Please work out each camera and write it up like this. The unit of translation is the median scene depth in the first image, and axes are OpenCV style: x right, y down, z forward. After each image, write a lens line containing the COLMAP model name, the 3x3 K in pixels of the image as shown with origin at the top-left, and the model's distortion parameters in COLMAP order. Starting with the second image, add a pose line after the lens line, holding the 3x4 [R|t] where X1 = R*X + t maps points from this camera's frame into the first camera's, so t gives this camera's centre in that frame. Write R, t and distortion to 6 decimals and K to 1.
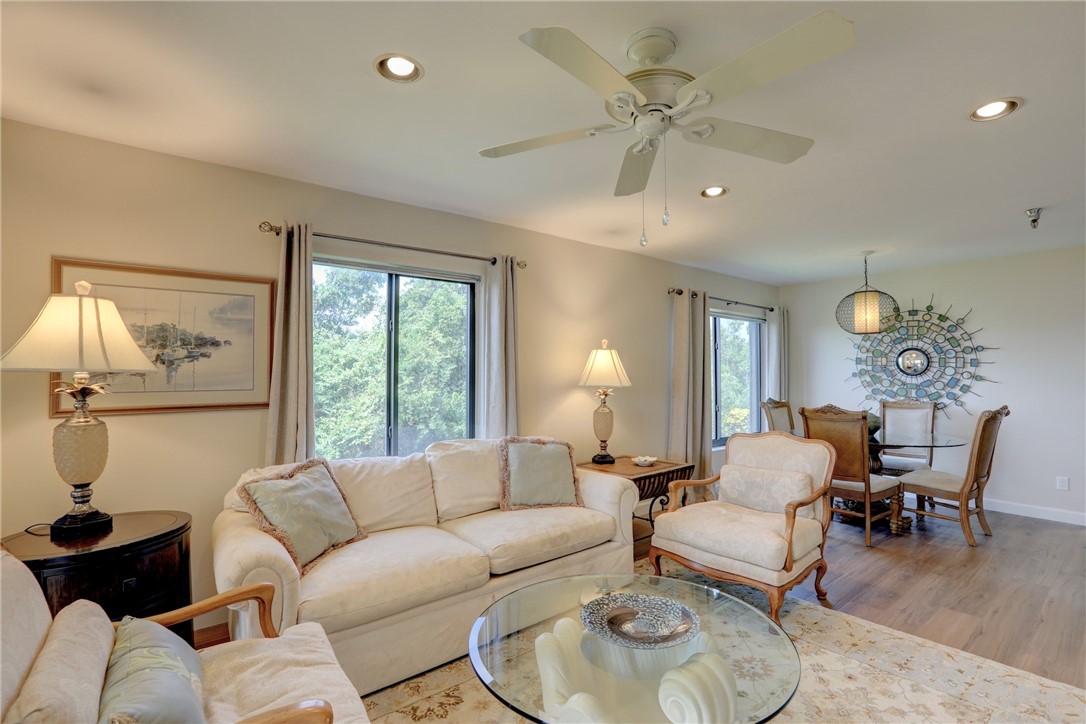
lens RADIAL K [[497.2, 0, 550.6], [0, 497.2, 365.5], [0, 0, 1]] dist [-0.032657, 0.008129]
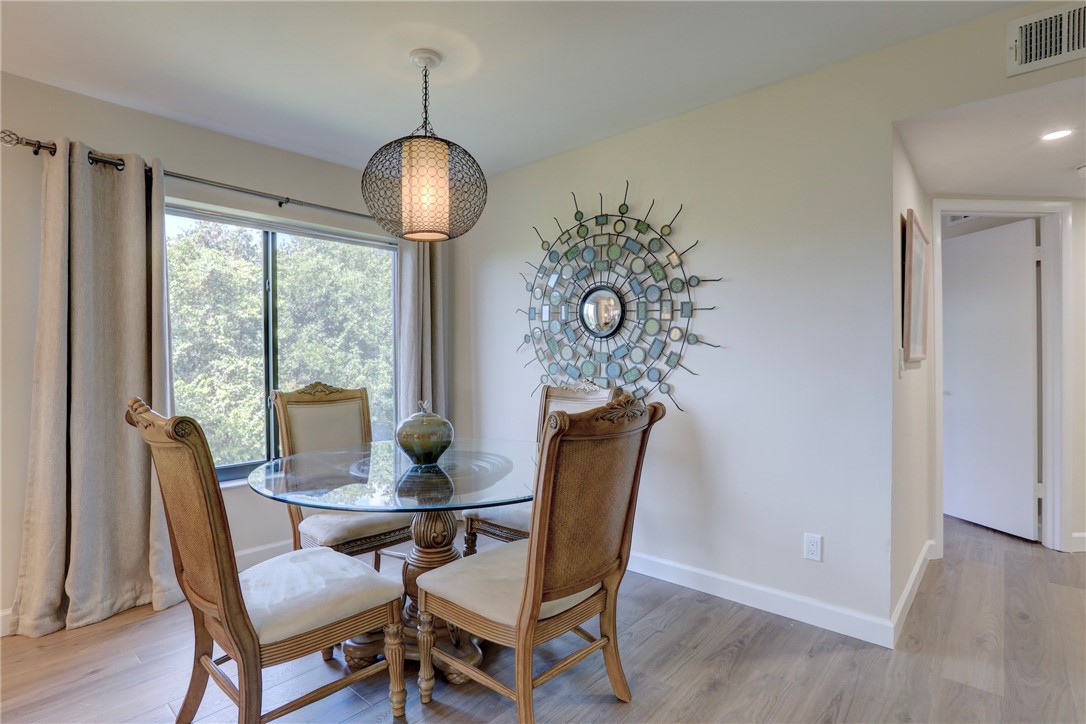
lens RADIAL K [[550.1, 0, 537.8], [0, 550.1, 359.7], [0, 0, 1]] dist [-0.035252, 0.000050]
pose [[0.986334, -0.009222, 0.164499, 0.587922], [0.005926, 0.999772, 0.020518, 0.033030], [-0.164651, -0.019262, 0.986164, 0.429565]]
